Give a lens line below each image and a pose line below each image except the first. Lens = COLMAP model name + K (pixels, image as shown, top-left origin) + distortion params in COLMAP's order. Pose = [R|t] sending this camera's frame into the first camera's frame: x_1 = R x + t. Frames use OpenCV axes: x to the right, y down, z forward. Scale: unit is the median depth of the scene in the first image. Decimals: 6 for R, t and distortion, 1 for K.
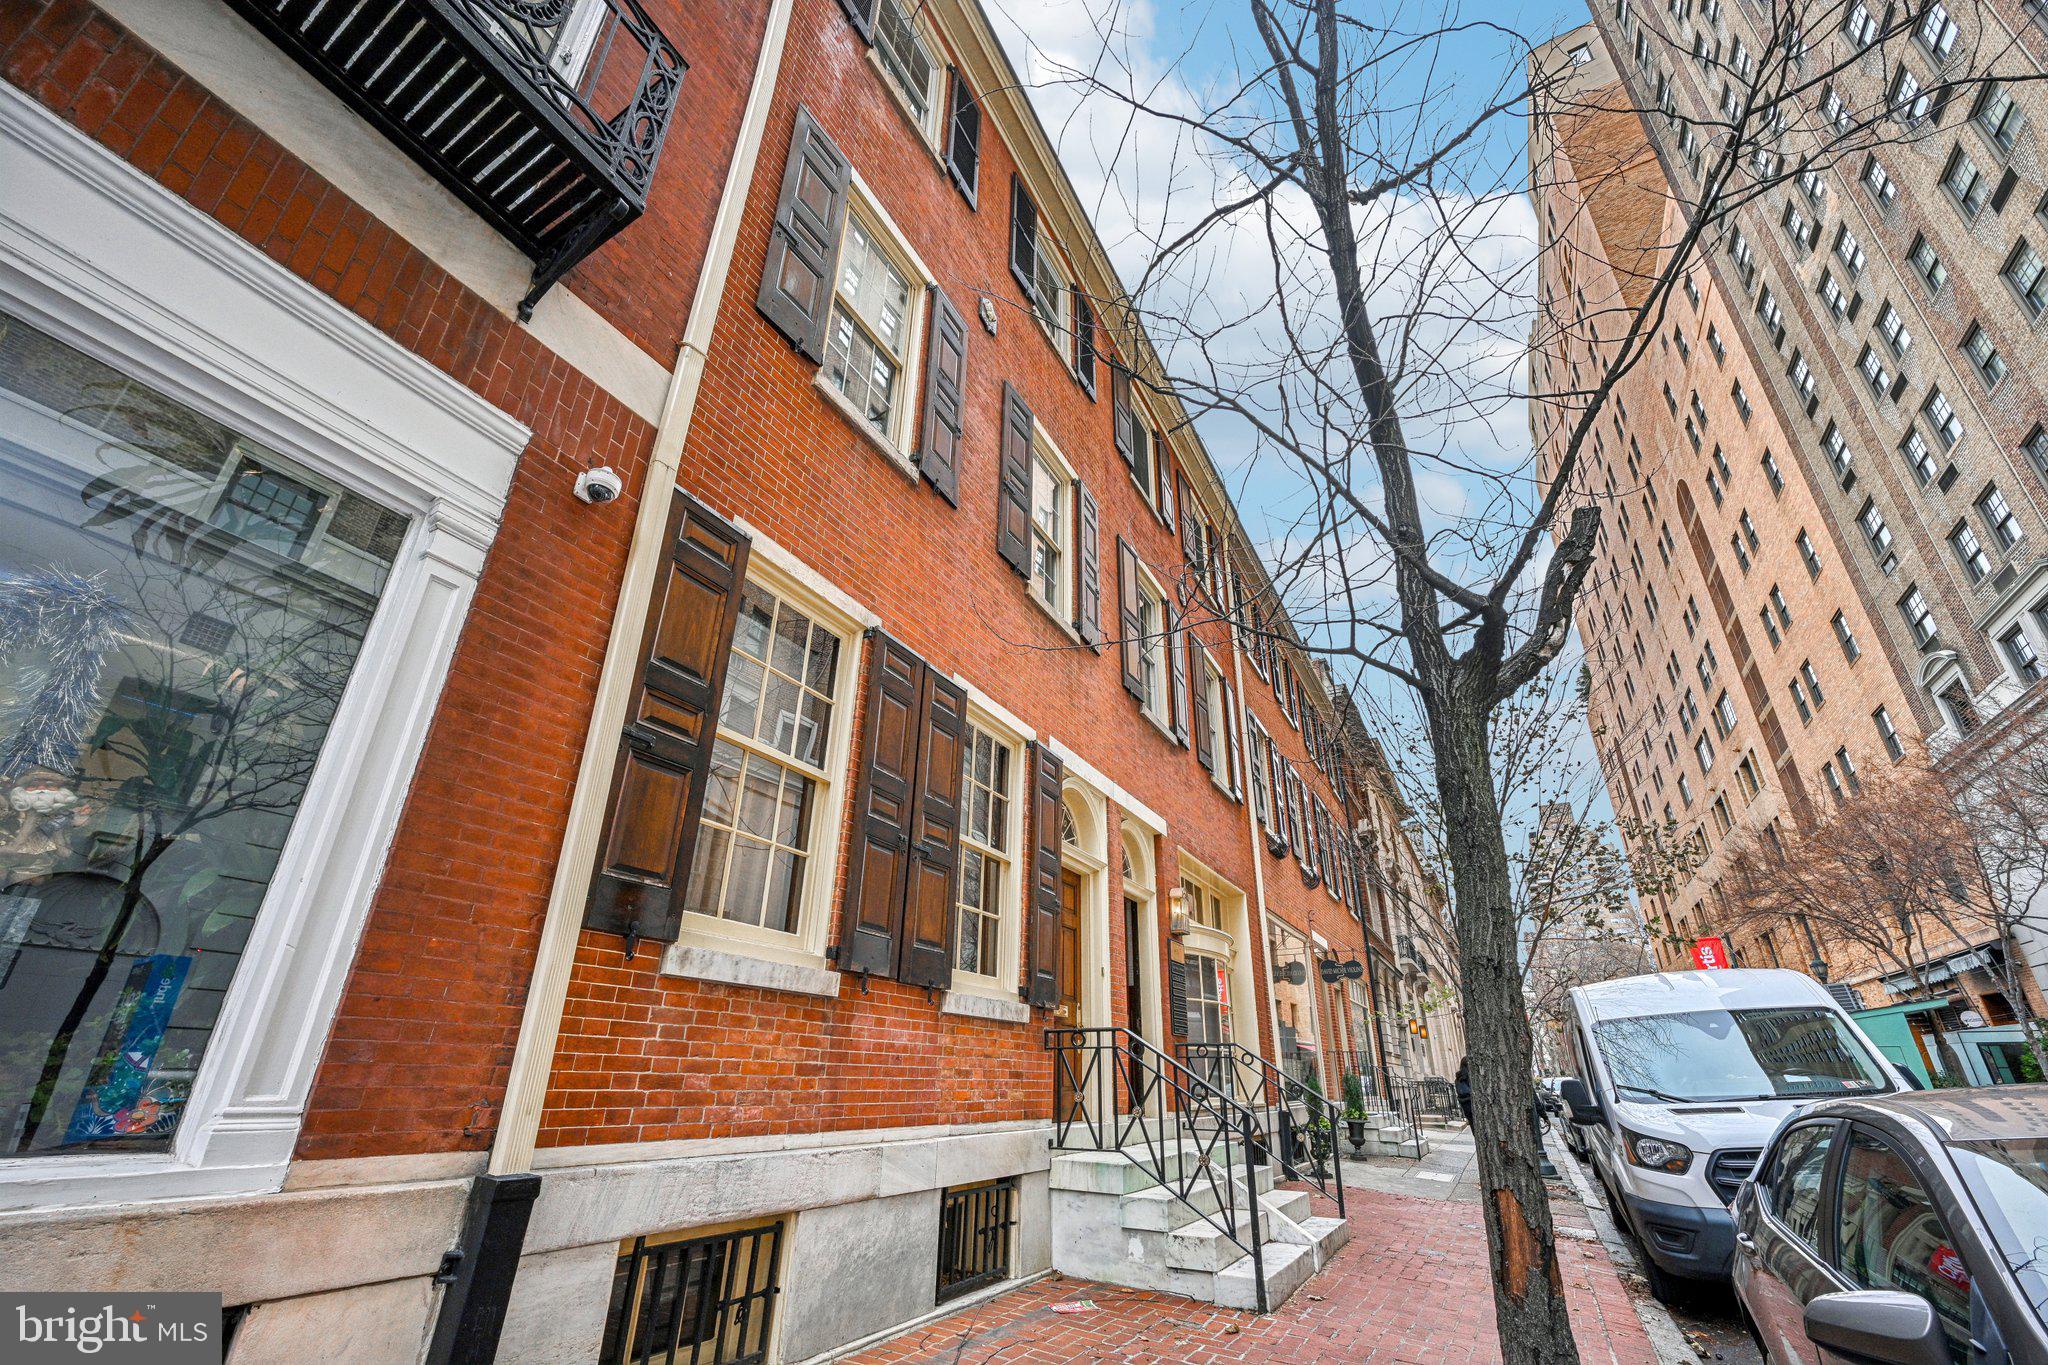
lens RADIAL K [[802.4, 0, 1033.2], [0, 802.4, 725.5], [0, 0, 1]] dist [-0.002621, -0.000232]
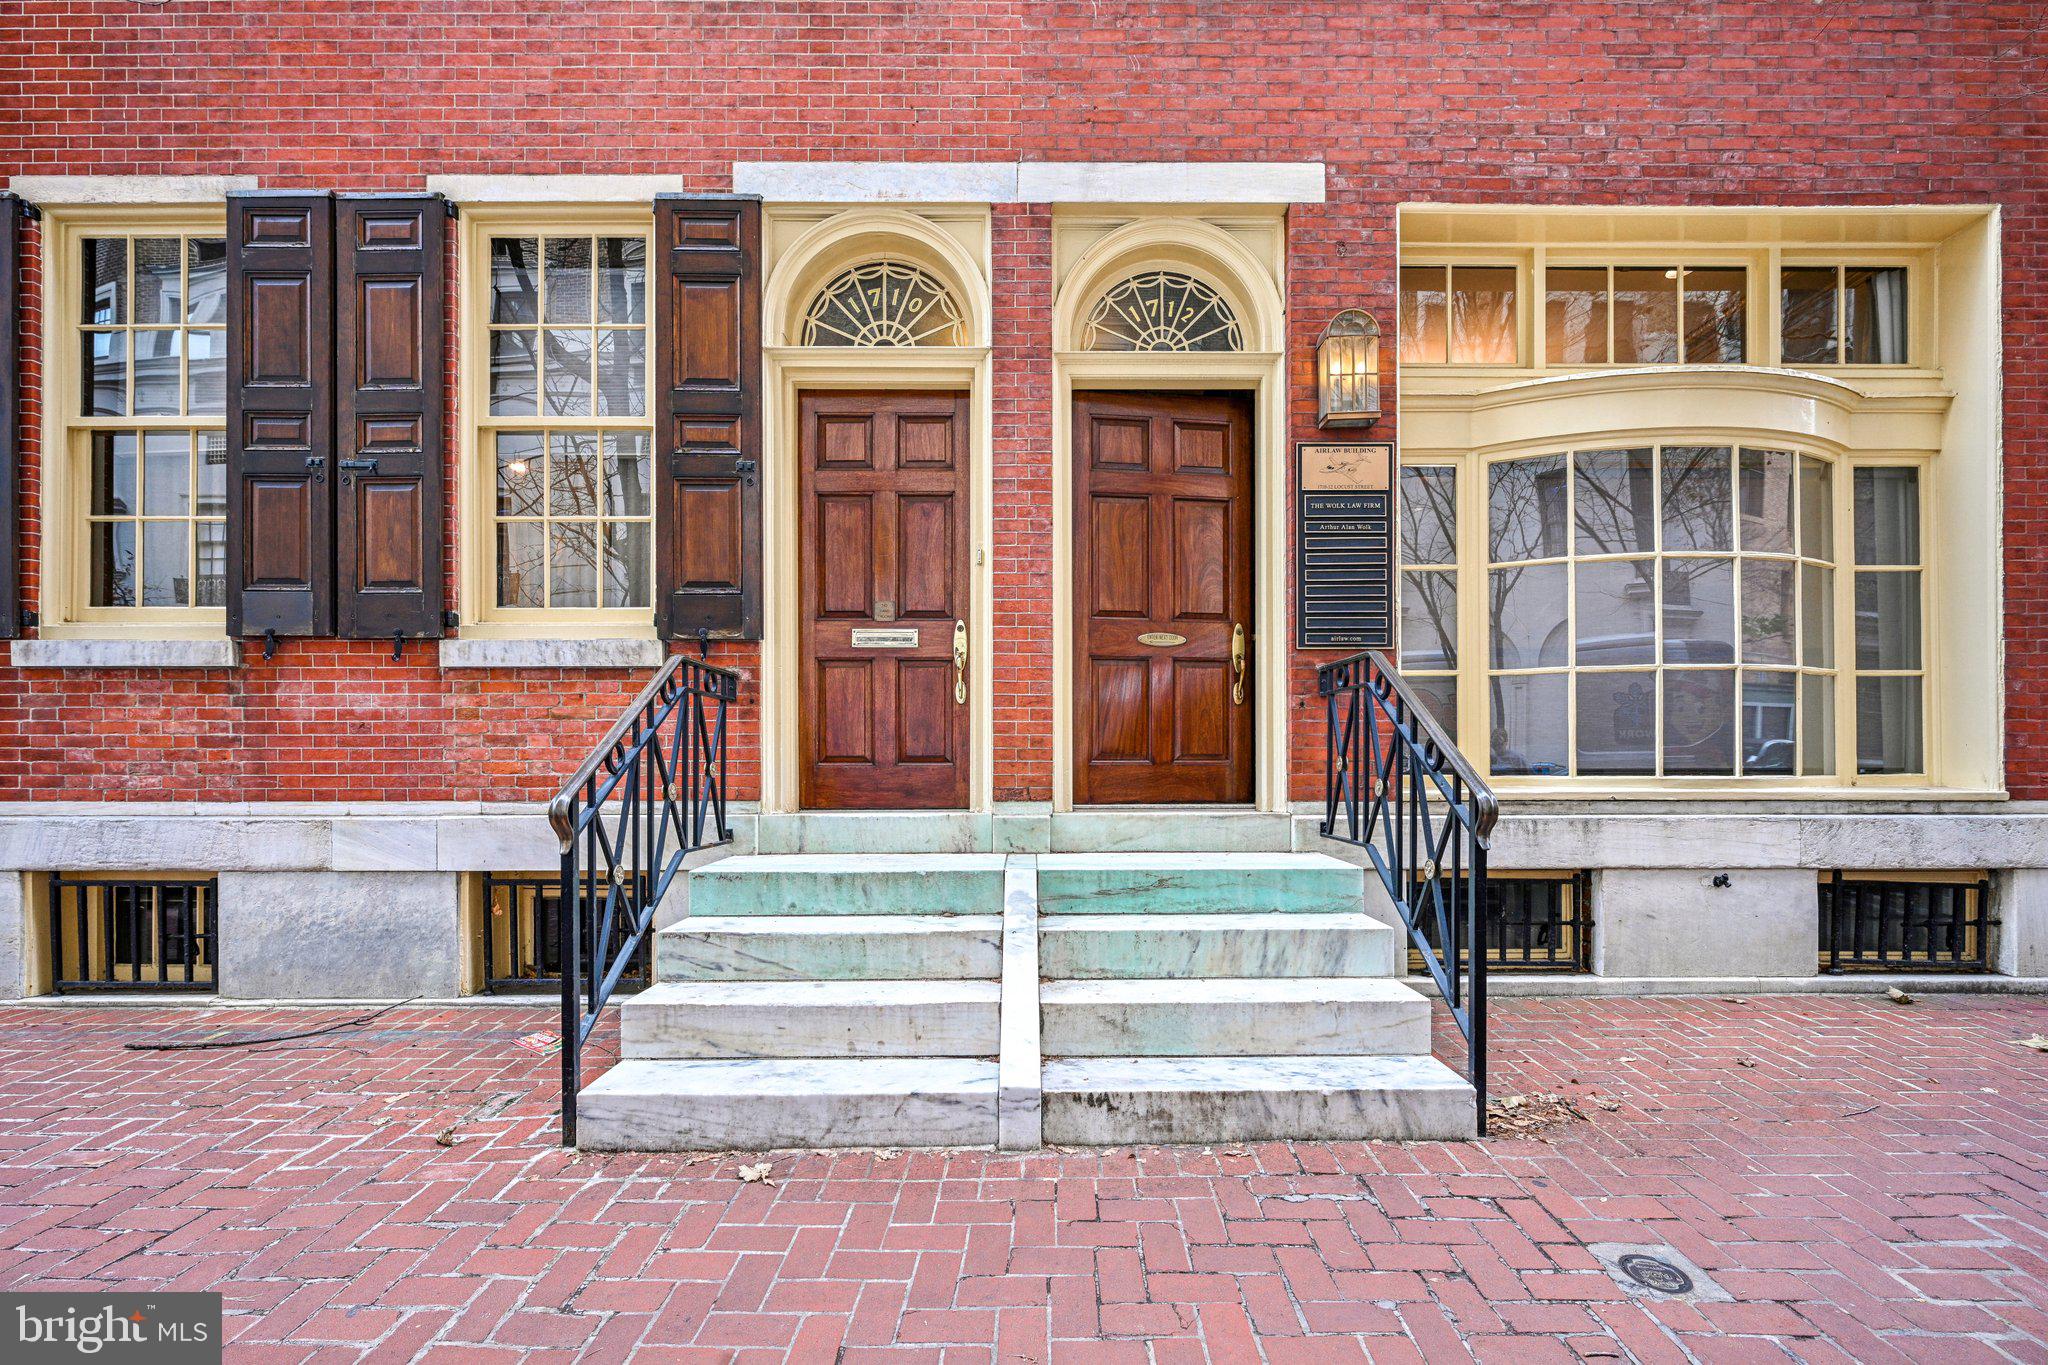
lens RADIAL K [[890.1, 0, 1019.1], [0, 890.1, 699.0], [0, 0, 1]] dist [-0.008160, 0.000393]
pose [[0.498757, -0.026080, -0.866349, 1.063718], [0.360301, 0.915331, 0.179871, 0.518270], [0.788305, -0.401858, 0.465924, 1.236298]]
